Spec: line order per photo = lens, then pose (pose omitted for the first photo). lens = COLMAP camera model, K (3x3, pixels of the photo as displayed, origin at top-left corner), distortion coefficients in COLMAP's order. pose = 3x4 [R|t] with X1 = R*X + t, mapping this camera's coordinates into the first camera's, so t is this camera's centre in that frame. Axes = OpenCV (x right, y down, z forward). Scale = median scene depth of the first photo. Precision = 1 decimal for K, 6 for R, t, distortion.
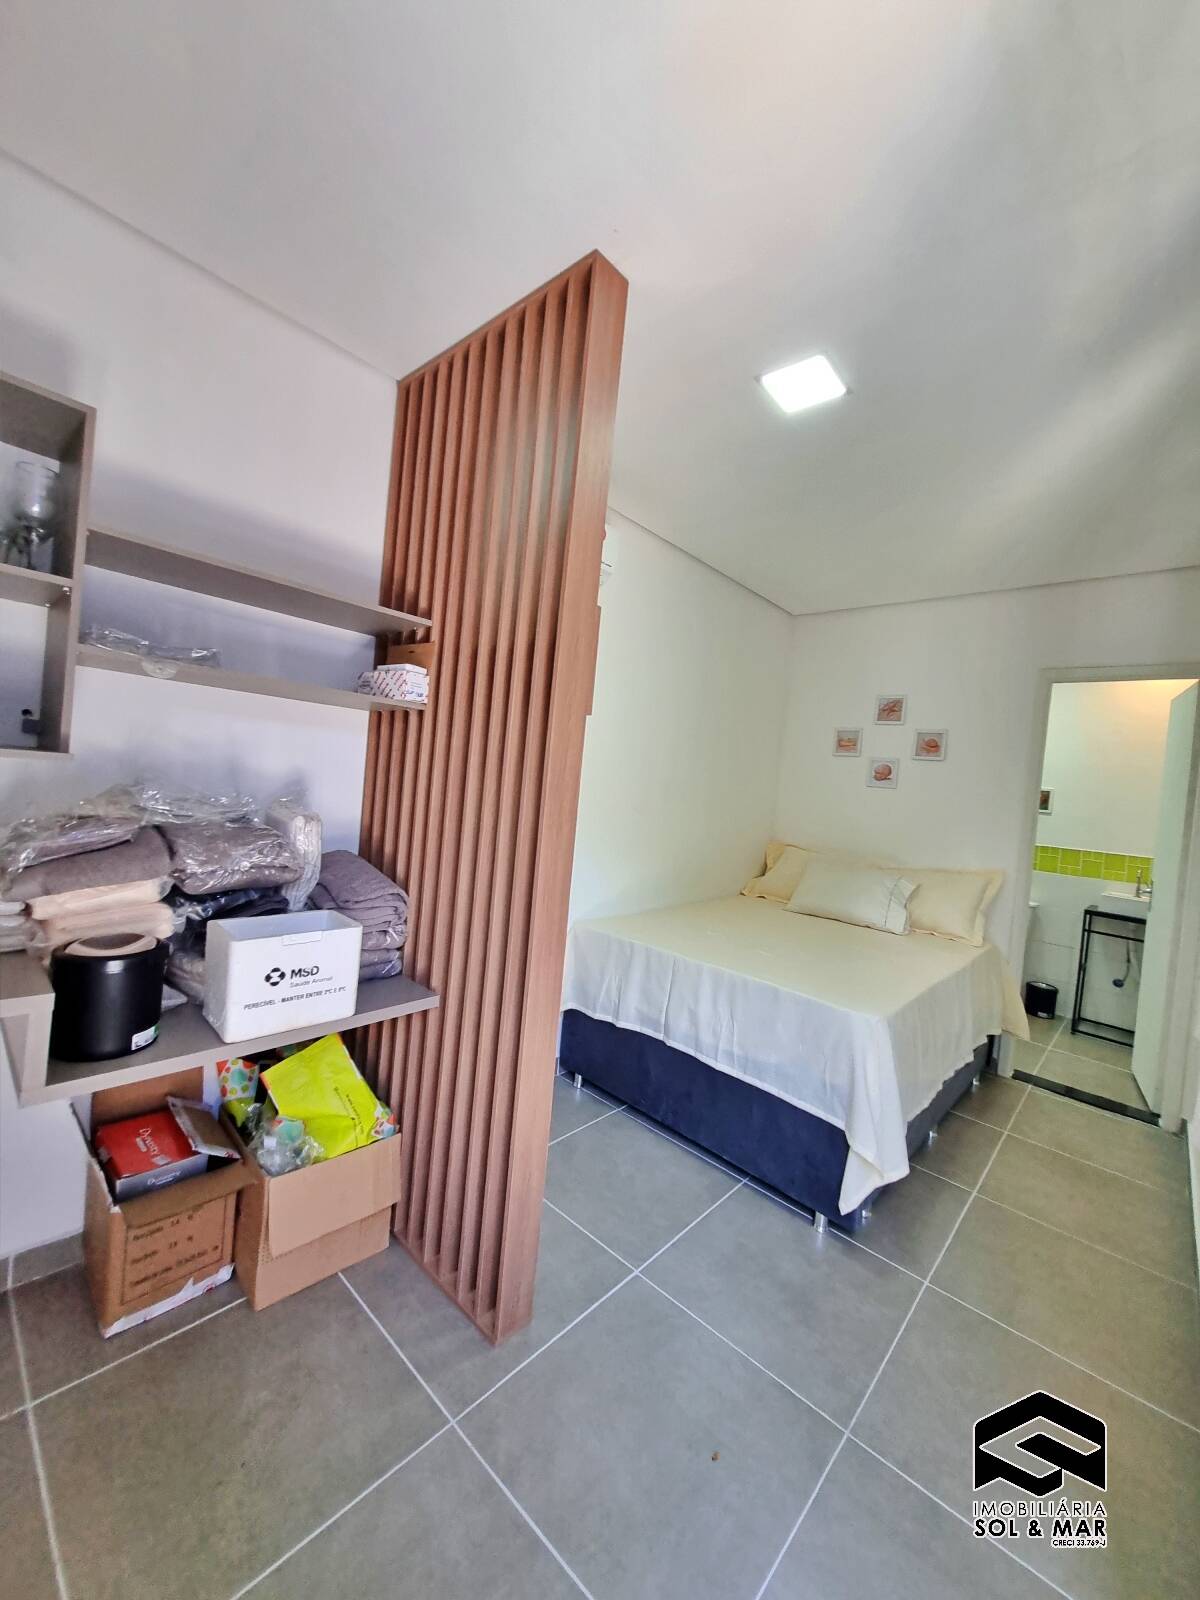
lens RADIAL K [[629.1, 0, 628.6], [0, 629.1, 806.7], [0, 0, 1]] dist [0.019144, -0.007223]
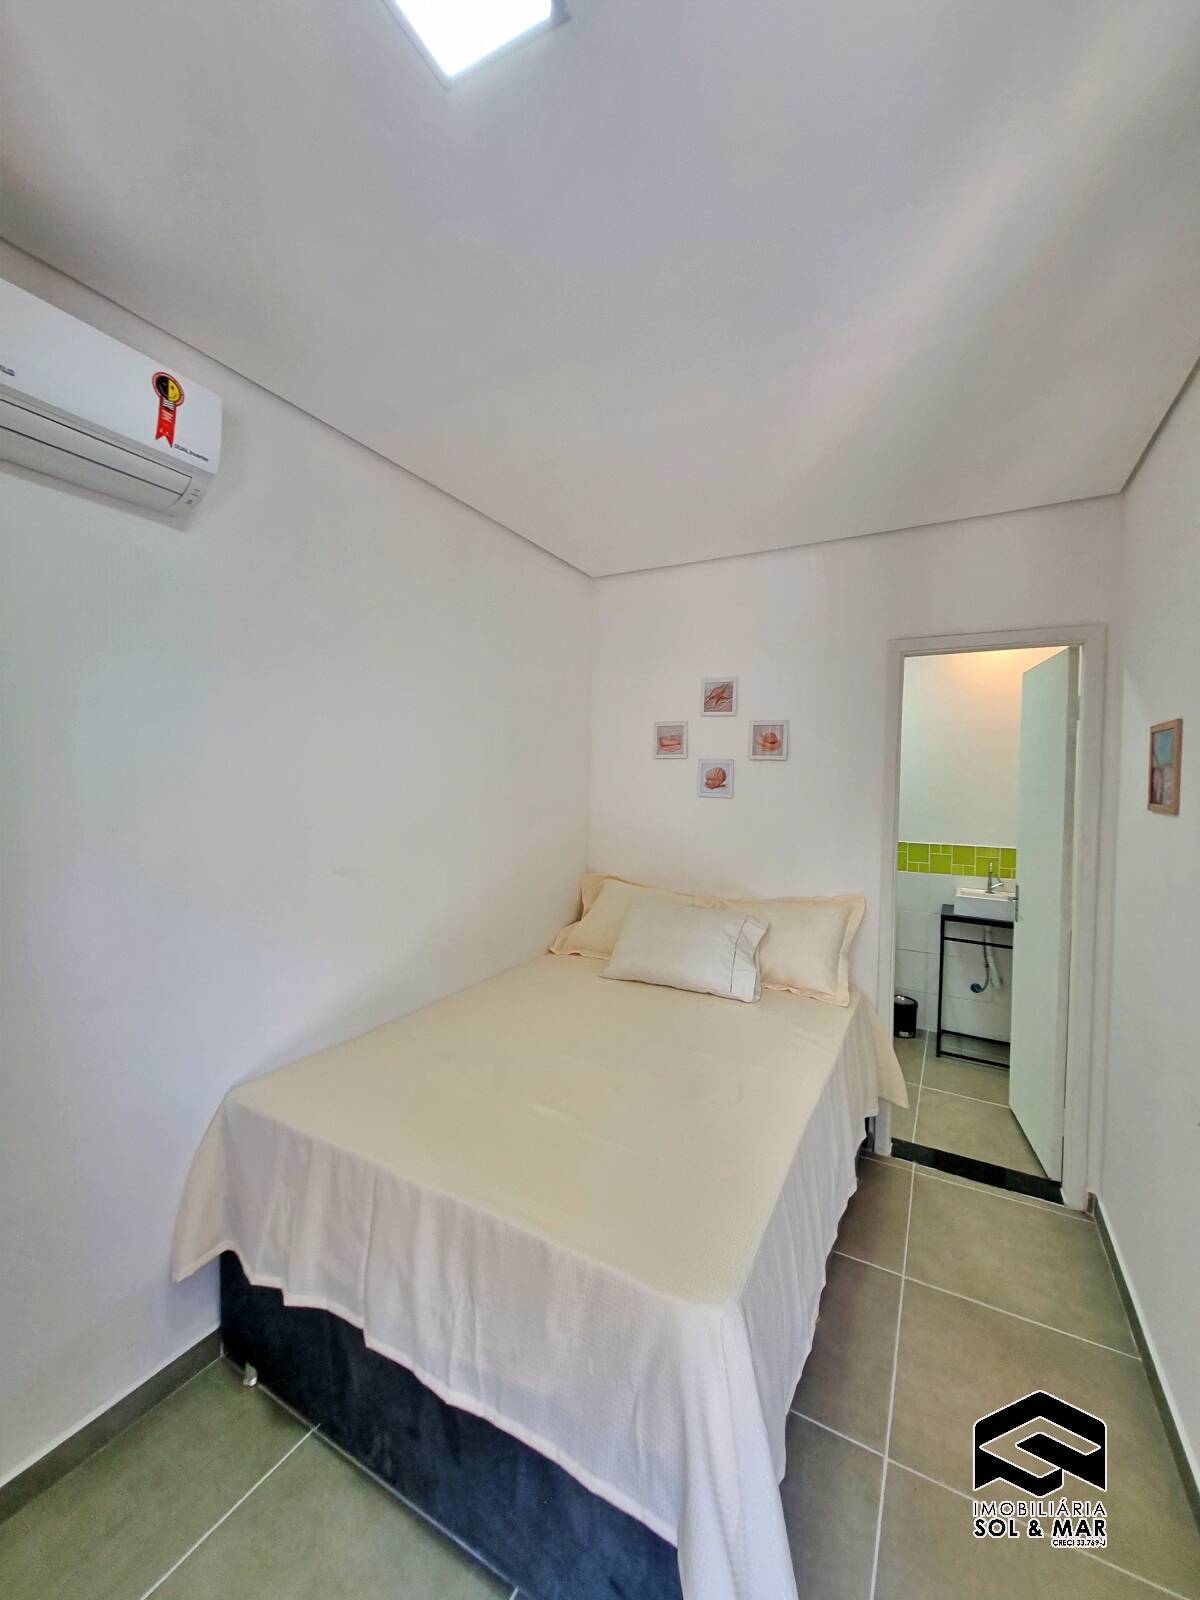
lens RADIAL K [[629.1, 0, 628.6], [0, 629.1, 806.7], [0, 0, 1]] dist [0.019144, -0.007223]
pose [[0.970989, -0.079669, 0.225461, 0.135302], [0.074639, 0.996736, 0.030760, -0.056940], [-0.227176, -0.013040, 0.973767, 0.298630]]
